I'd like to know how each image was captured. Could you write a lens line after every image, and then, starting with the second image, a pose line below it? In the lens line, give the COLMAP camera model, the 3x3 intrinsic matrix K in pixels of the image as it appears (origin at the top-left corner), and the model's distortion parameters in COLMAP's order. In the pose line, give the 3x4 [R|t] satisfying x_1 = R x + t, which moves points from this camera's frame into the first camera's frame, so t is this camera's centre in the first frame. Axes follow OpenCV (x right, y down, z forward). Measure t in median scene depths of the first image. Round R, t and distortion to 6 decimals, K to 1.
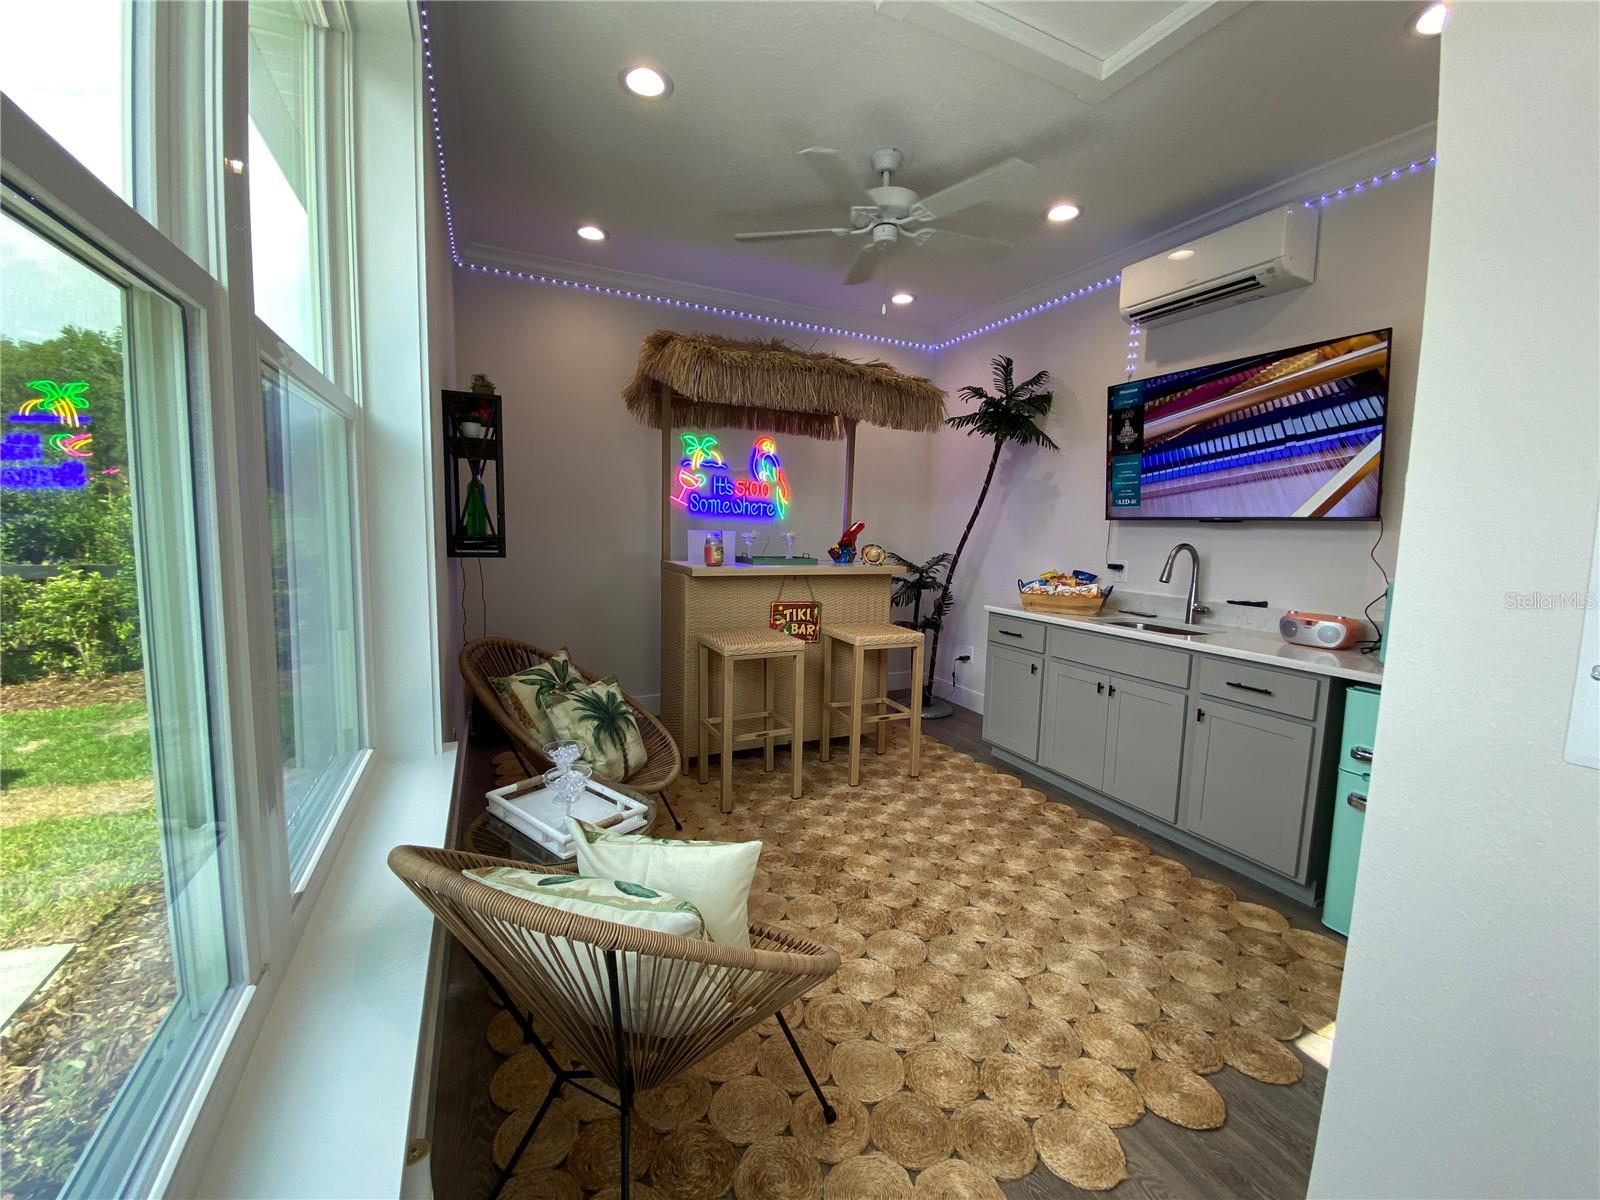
lens RADIAL K [[659.0, 0, 794.2], [0, 659.0, 600.6], [0, 0, 1]] dist [0.002014, -0.000195]
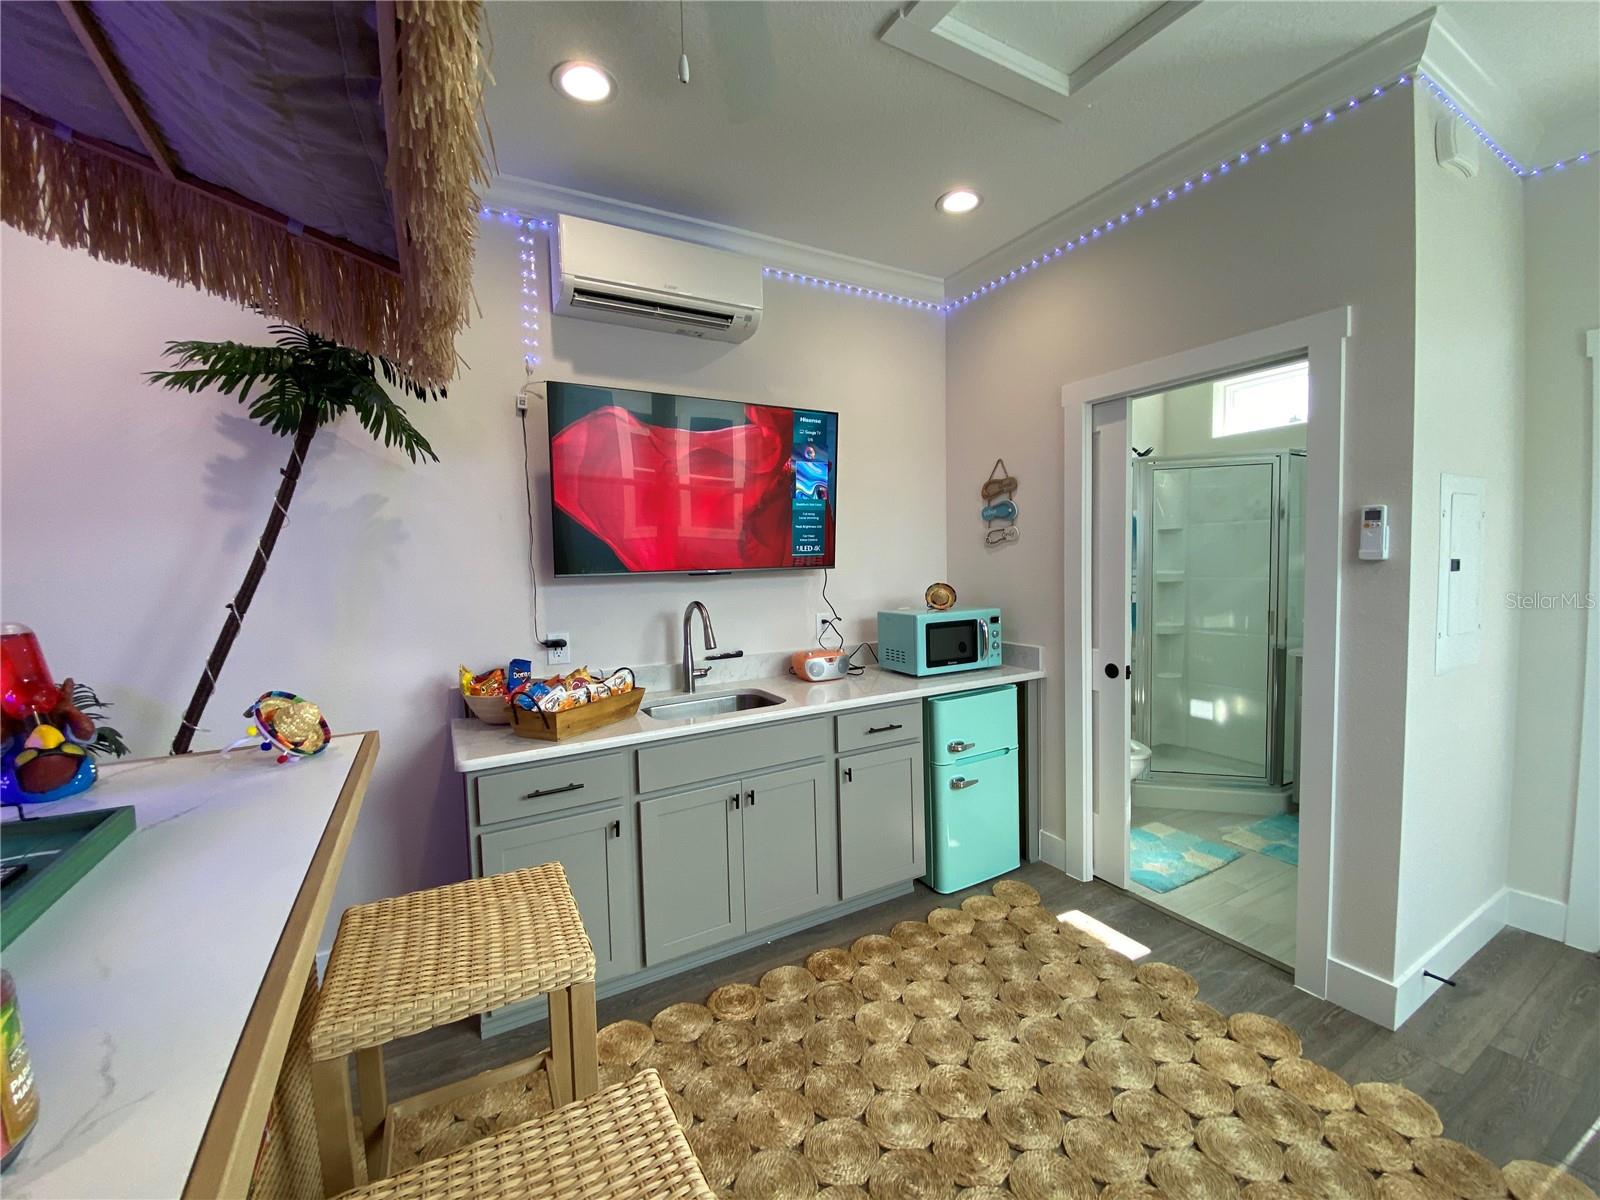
lens RADIAL K [[659.0, 0, 834.7], [0, 659.0, 592.8], [0, 0, 1]] dist [0.002014, -0.000195]
pose [[-0.102743, -0.078211, 0.991628, -0.229899], [0.135564, 0.986502, 0.091853, -0.130754], [-0.985427, 0.143867, -0.090753, 0.786555]]
